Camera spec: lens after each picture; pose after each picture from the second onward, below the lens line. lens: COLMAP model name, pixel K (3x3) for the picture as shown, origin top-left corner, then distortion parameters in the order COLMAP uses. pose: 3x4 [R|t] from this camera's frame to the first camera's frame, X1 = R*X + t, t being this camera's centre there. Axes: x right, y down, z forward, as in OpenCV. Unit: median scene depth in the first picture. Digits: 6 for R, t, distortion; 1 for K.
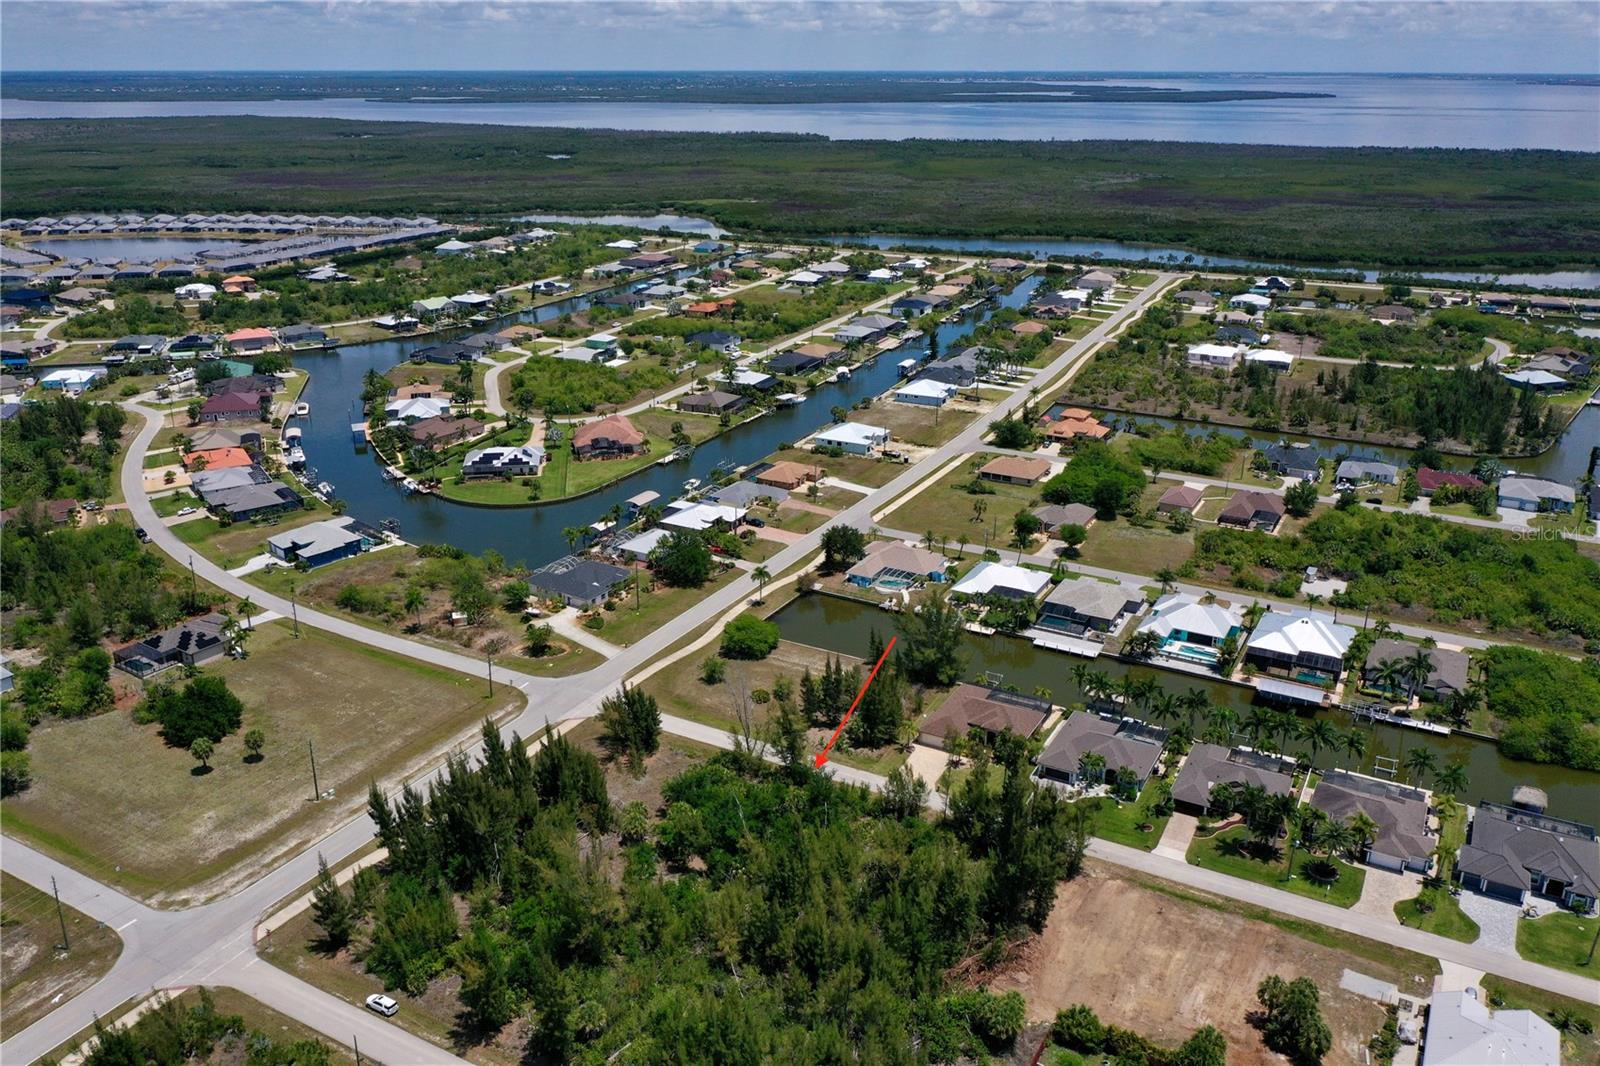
lens RADIAL K [[1262.7, 0, 801.3], [0, 1262.7, 528.3], [0, 0, 1]] dist [-0.003244, -0.002248]
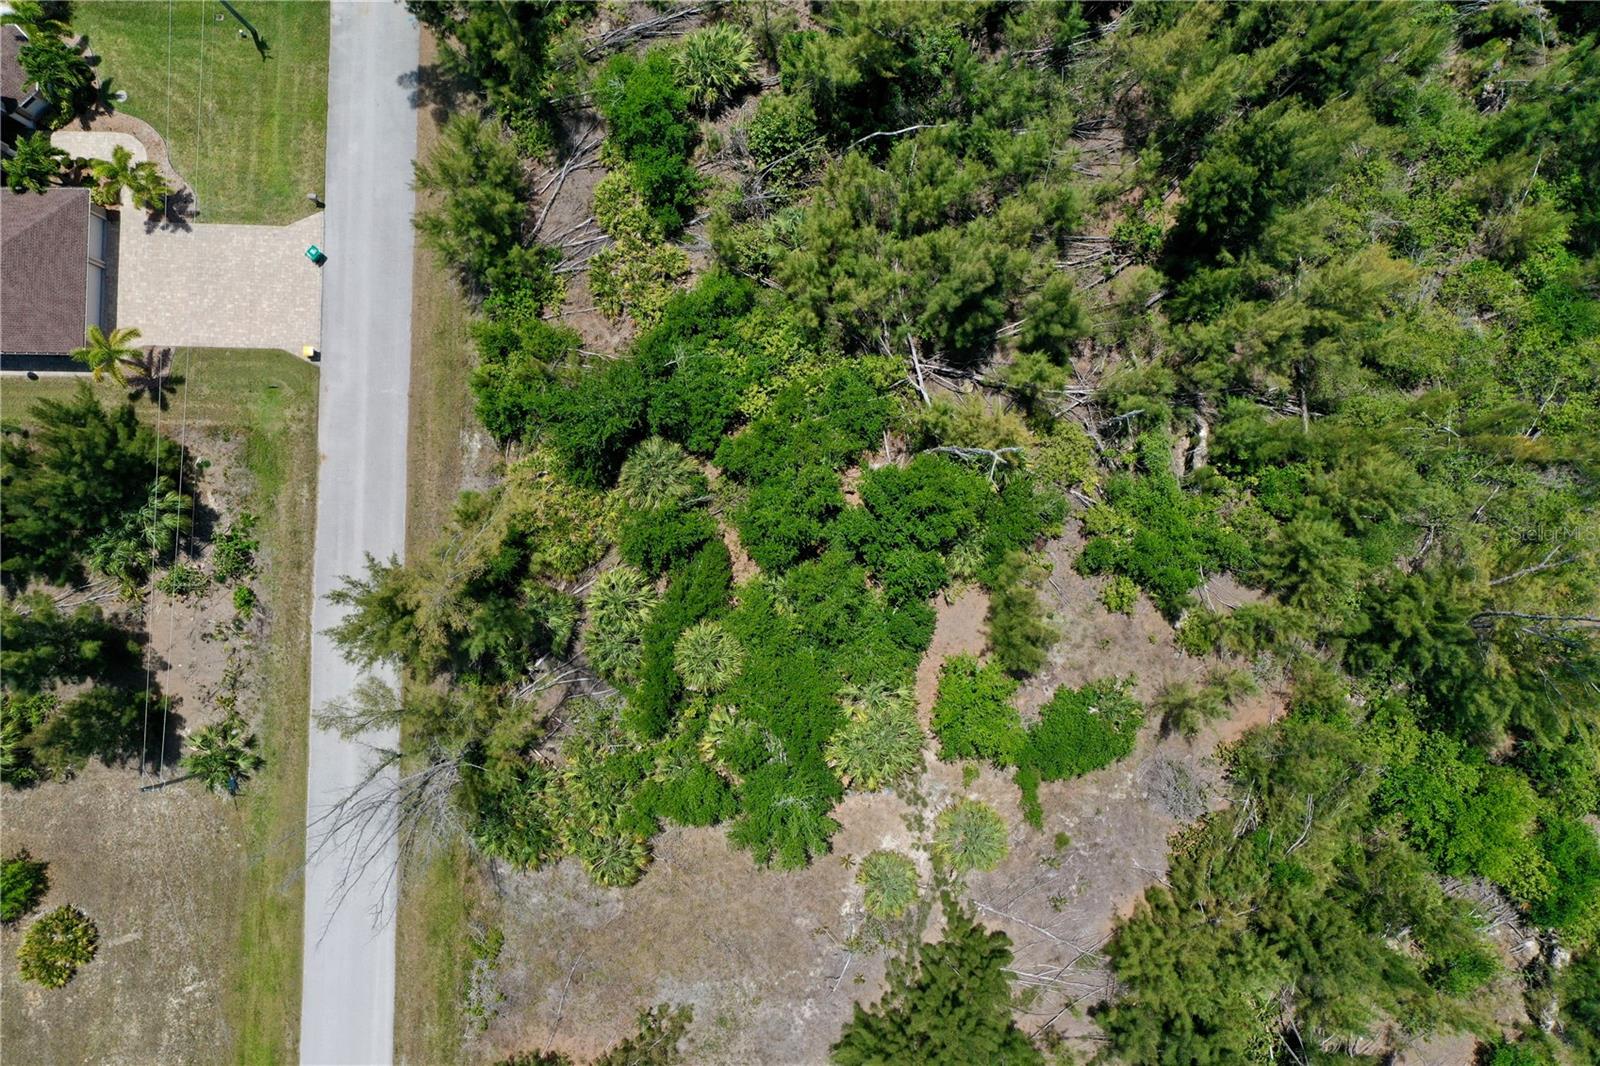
lens RADIAL K [[1262.7, 0, 801.3], [0, 1262.7, 528.3], [0, 0, 1]] dist [-0.003244, -0.002248]
pose [[-0.474782, -0.879262, 0.038490, -0.033002], [0.314501, -0.128653, 0.940498, -0.062331], [-0.821992, 0.458637, 0.337611, 0.592758]]
